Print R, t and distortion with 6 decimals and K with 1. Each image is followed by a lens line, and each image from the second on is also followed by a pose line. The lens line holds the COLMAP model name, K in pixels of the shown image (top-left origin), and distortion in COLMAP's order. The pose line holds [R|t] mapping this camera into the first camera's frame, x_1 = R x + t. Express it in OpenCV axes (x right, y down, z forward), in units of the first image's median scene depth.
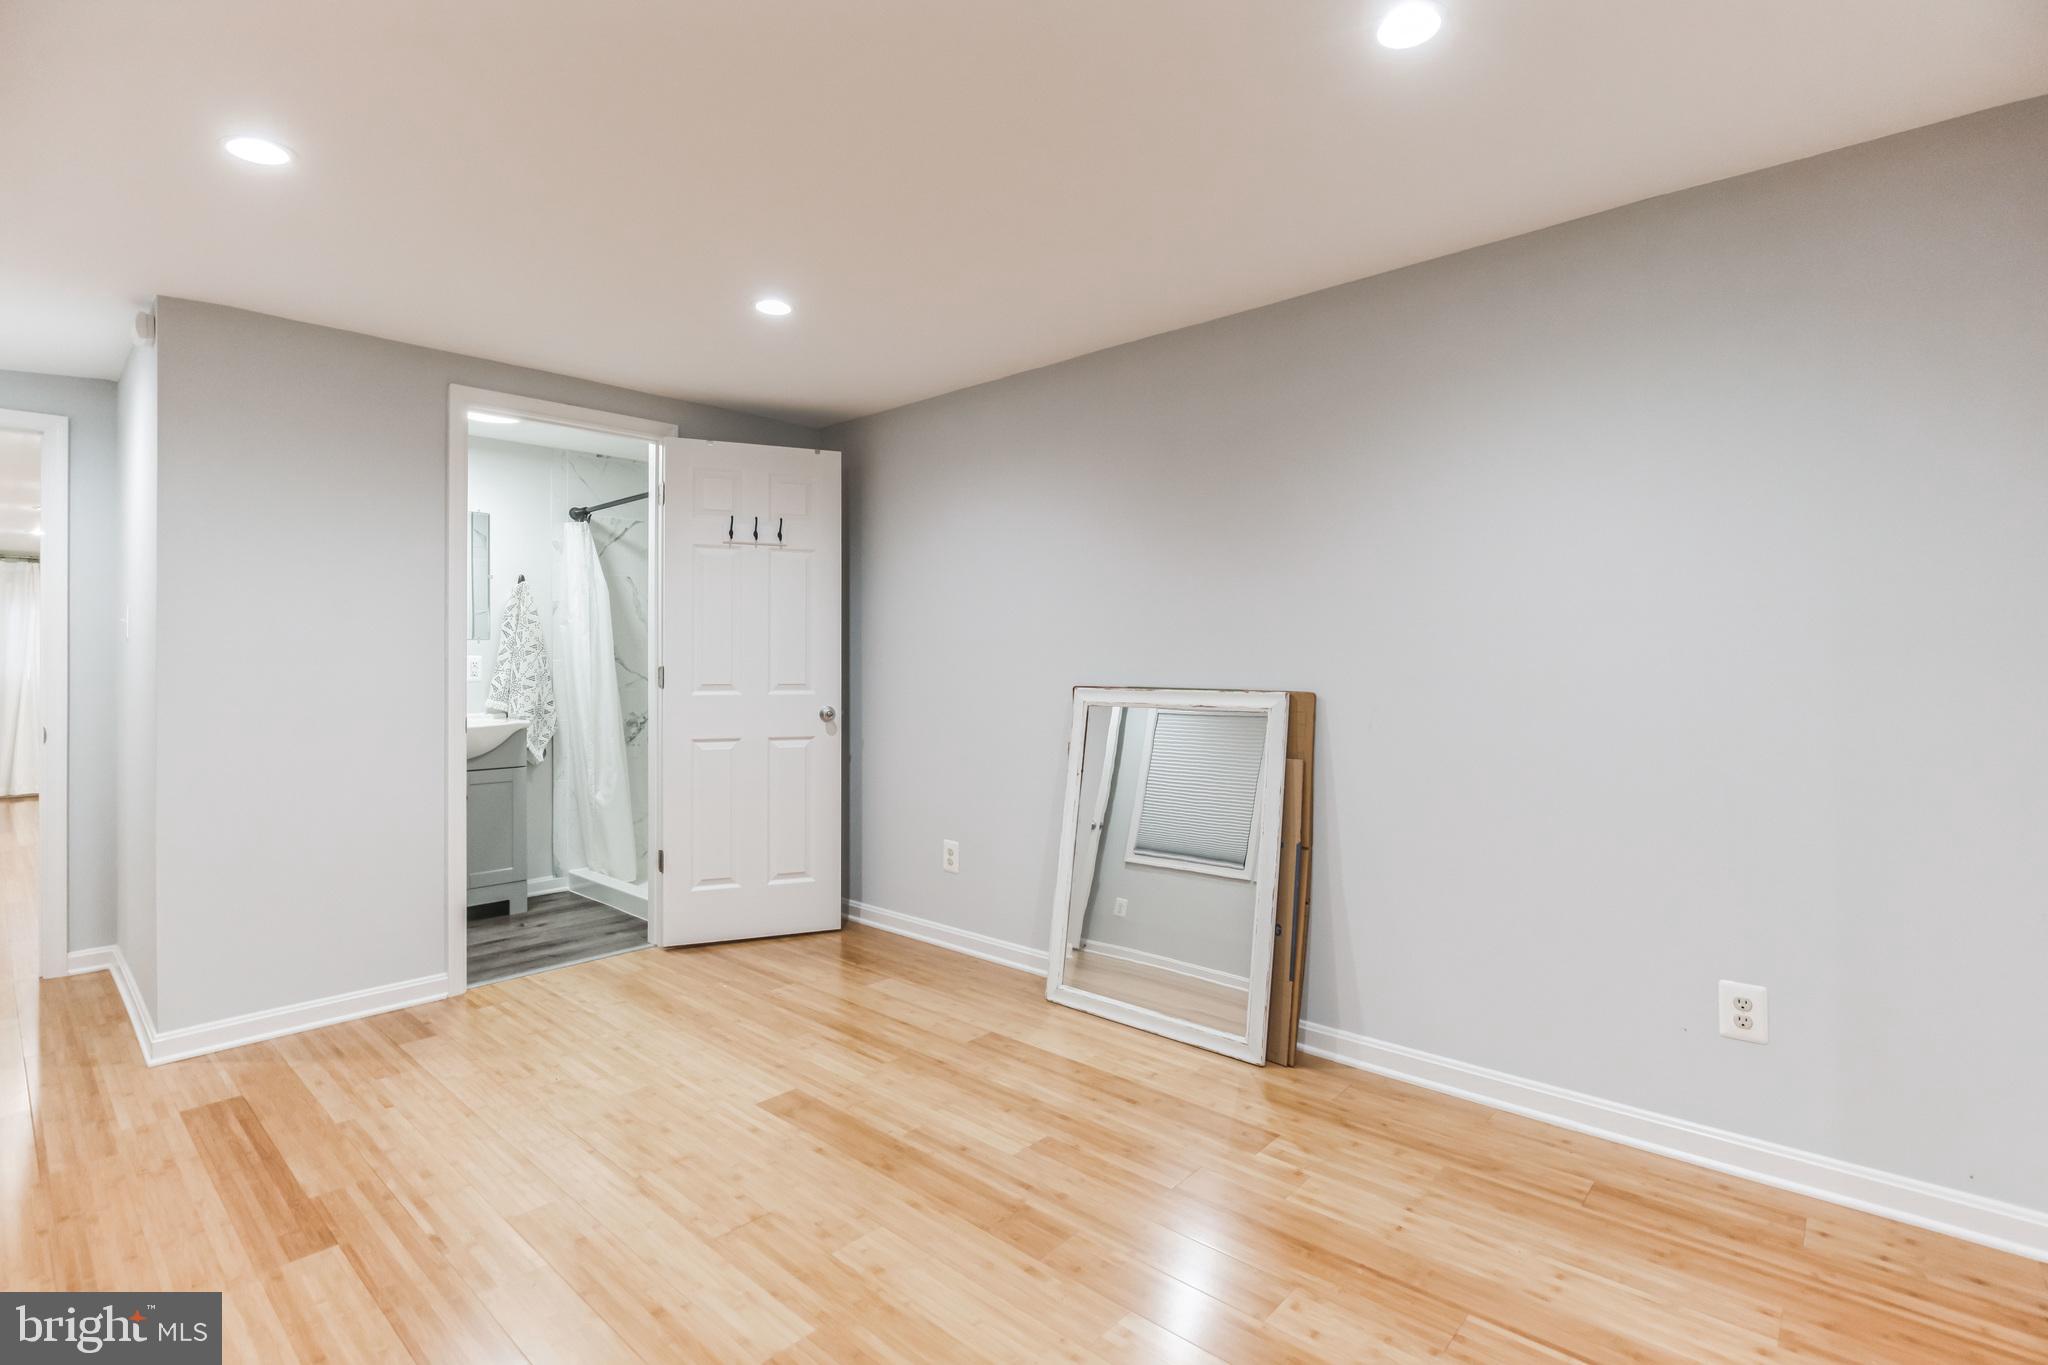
lens RADIAL K [[954.1, 0, 1029.9], [0, 954.1, 665.8], [0, 0, 1]] dist [-0.016069, 0.002075]
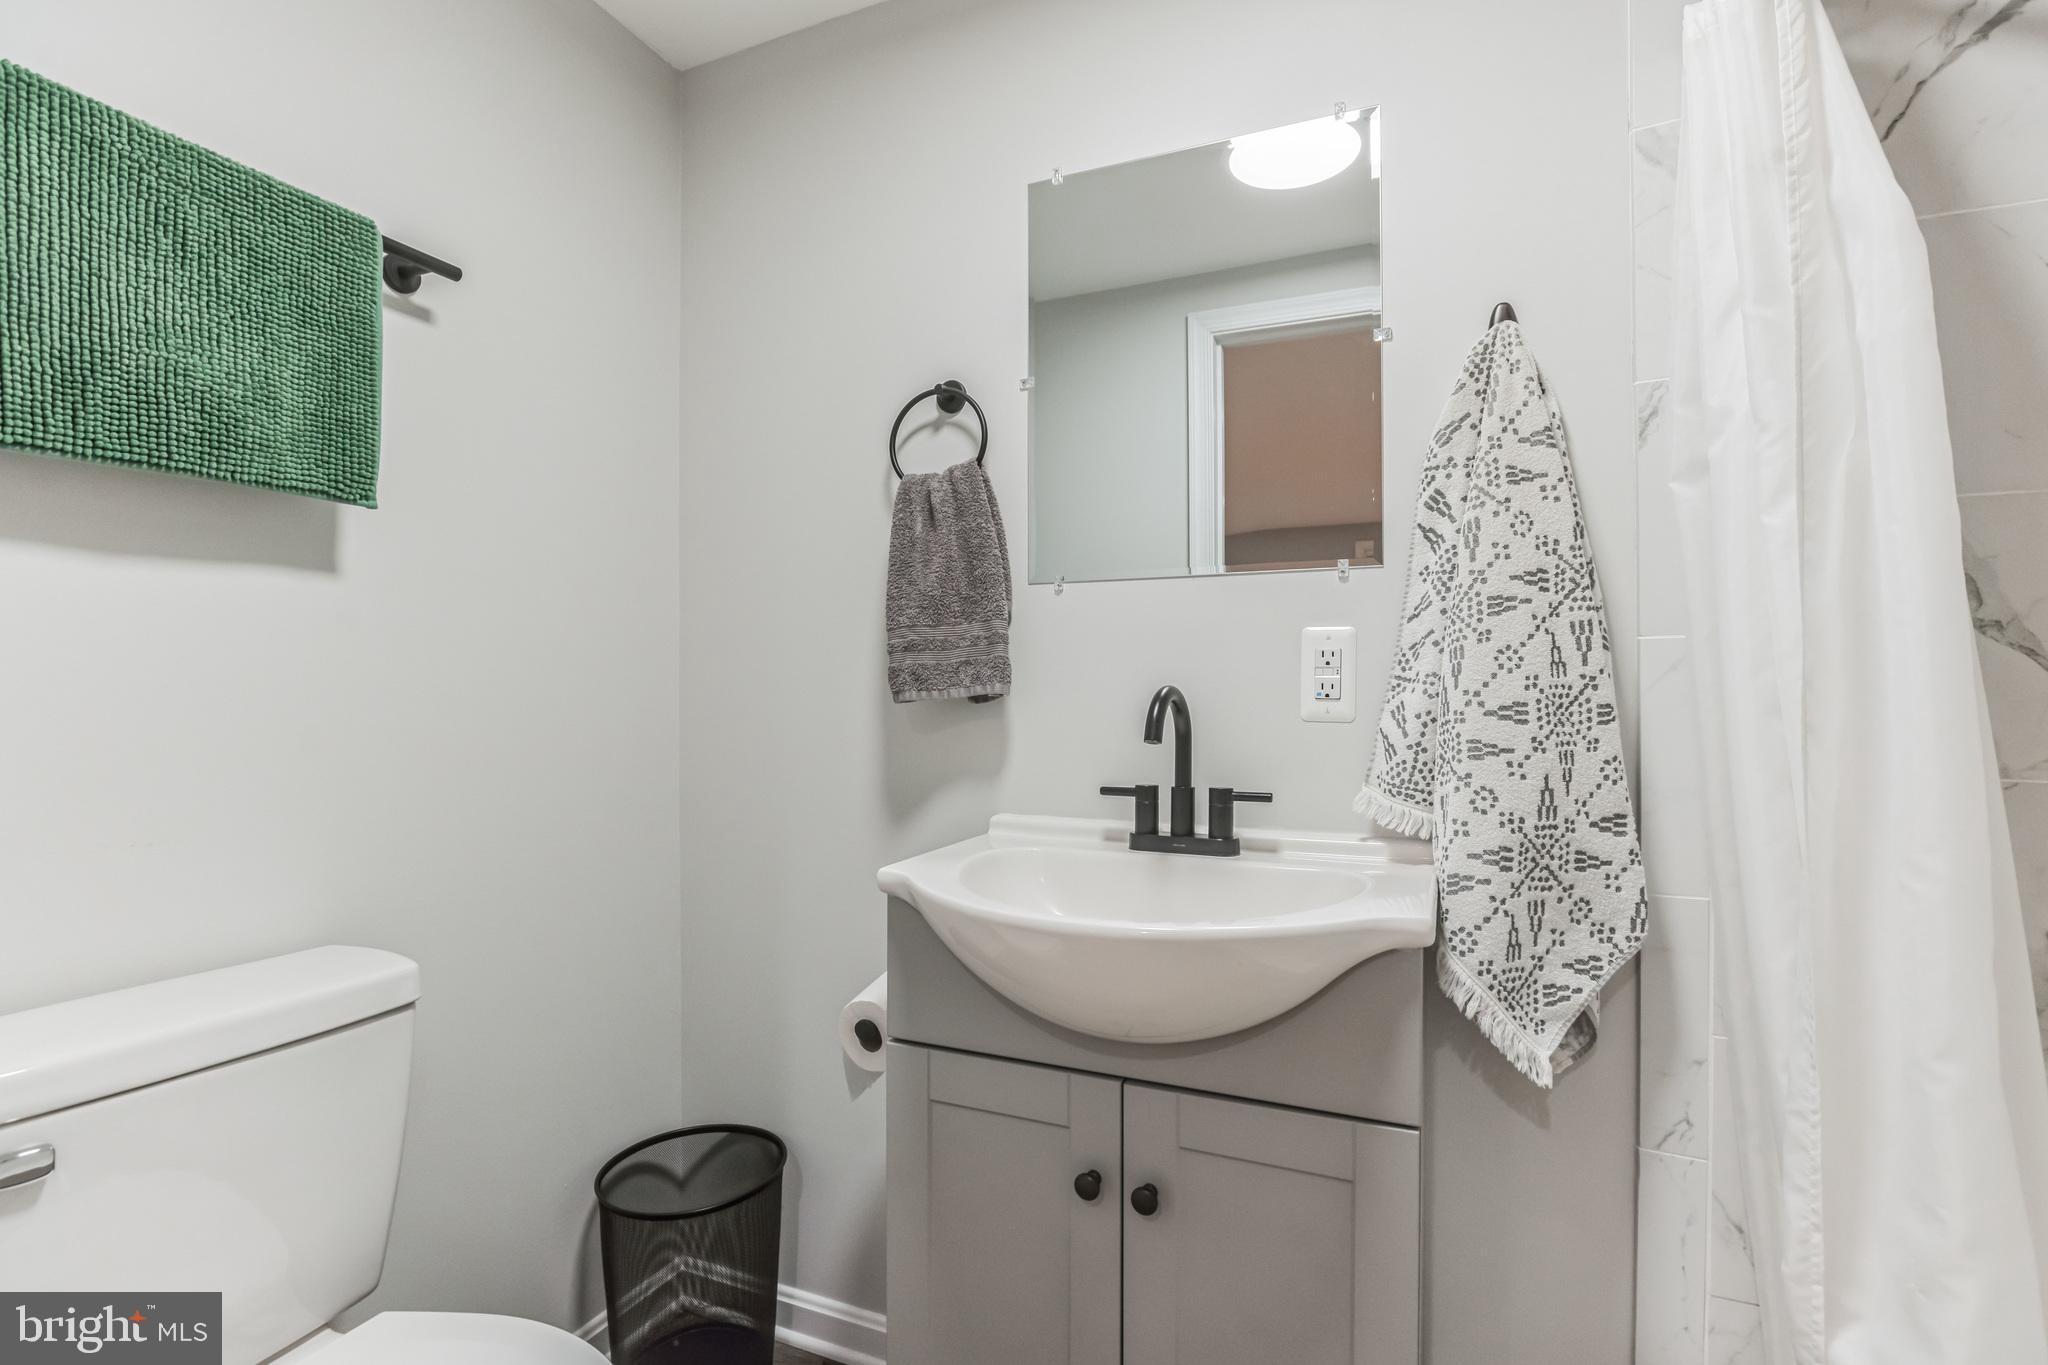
lens RADIAL K [[954.1, 0, 1025.6], [0, 954.1, 691.0], [0, 0, 1]] dist [-0.016069, 0.002075]
pose [[0.332271, 0.003985, -0.943176, -0.393475], [0.001229, 0.999988, 0.004658, 0.007513], [0.943183, -0.002707, 0.332262, 0.925015]]
